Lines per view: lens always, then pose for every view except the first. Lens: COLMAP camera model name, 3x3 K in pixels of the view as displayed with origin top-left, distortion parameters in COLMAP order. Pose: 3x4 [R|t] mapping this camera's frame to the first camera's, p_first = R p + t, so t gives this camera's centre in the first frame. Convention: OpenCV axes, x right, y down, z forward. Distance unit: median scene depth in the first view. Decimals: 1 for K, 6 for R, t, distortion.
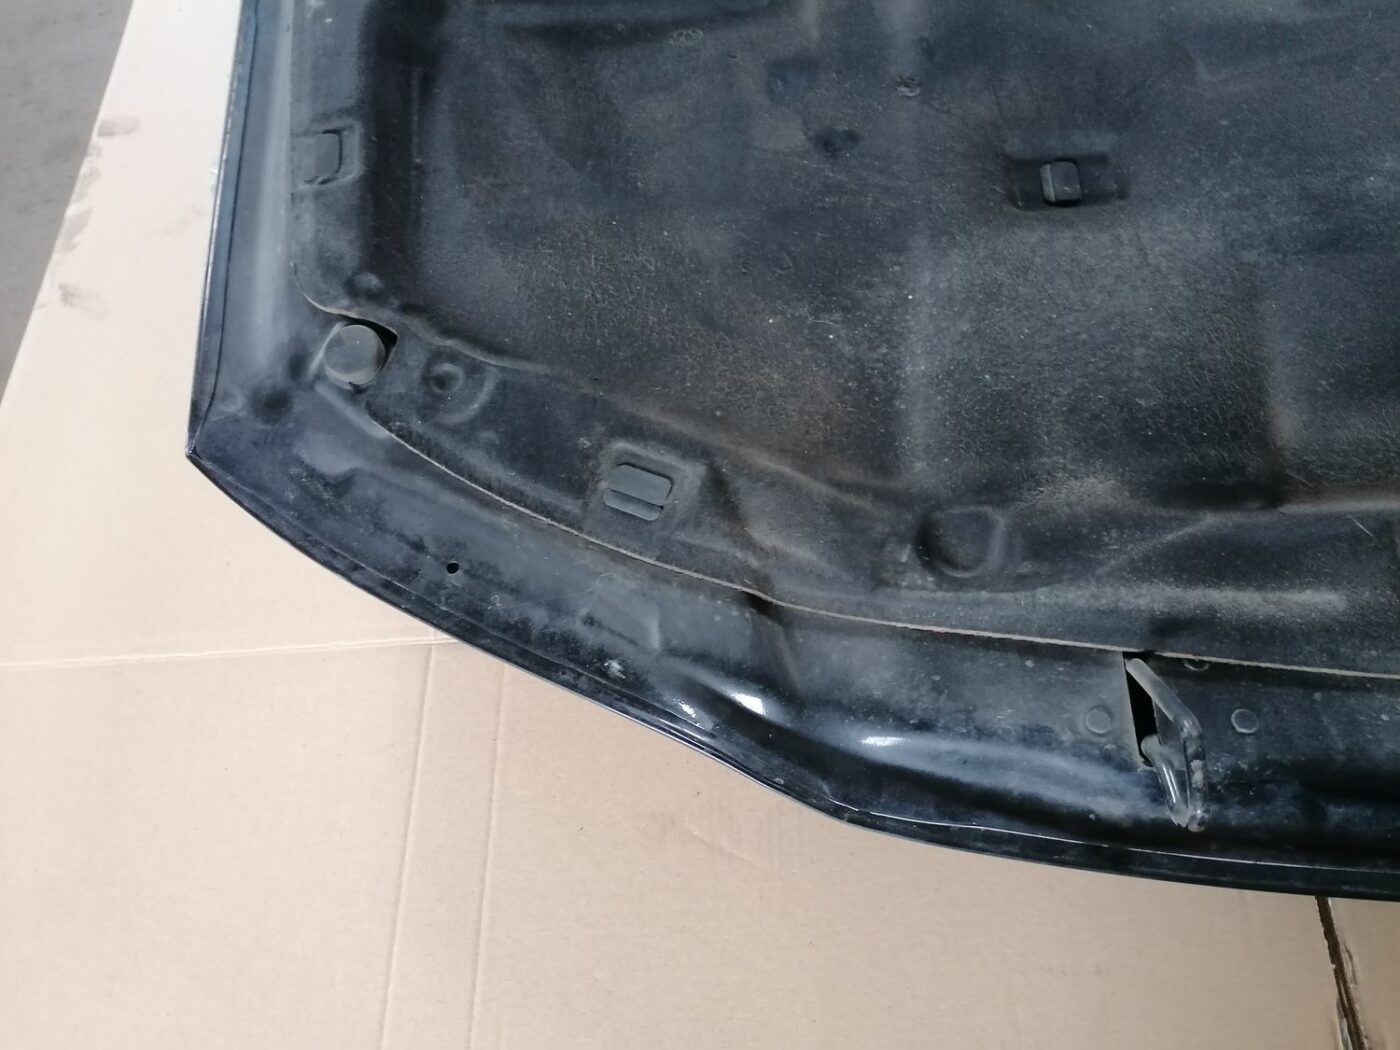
lens RADIAL K [[1188.0, 0, 700.0], [0, 1188.0, 525.0], [0, 0, 1]] dist [0.154993, -0.164062]
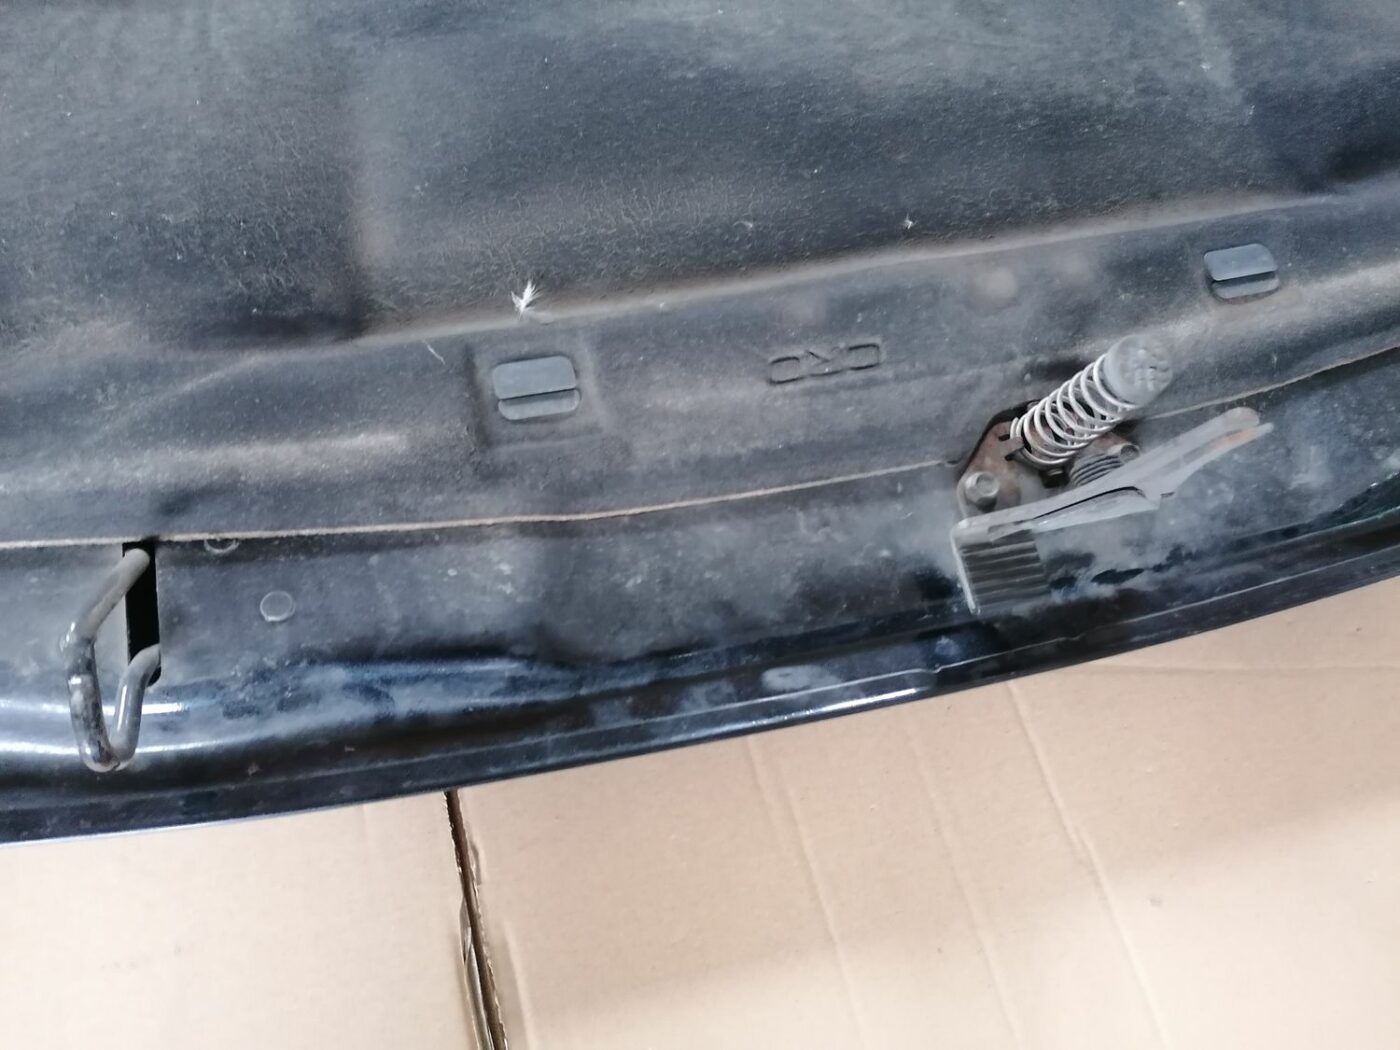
lens RADIAL K [[1188.0, 0, 700.0], [0, 1188.0, 525.0], [0, 0, 1]] dist [0.154993, -0.164062]
pose [[0.940637, -0.145584, 0.306605, 0.433495], [0.125974, 0.988562, 0.082918, 0.071954], [-0.315169, -0.039372, 0.948218, 0.158207]]
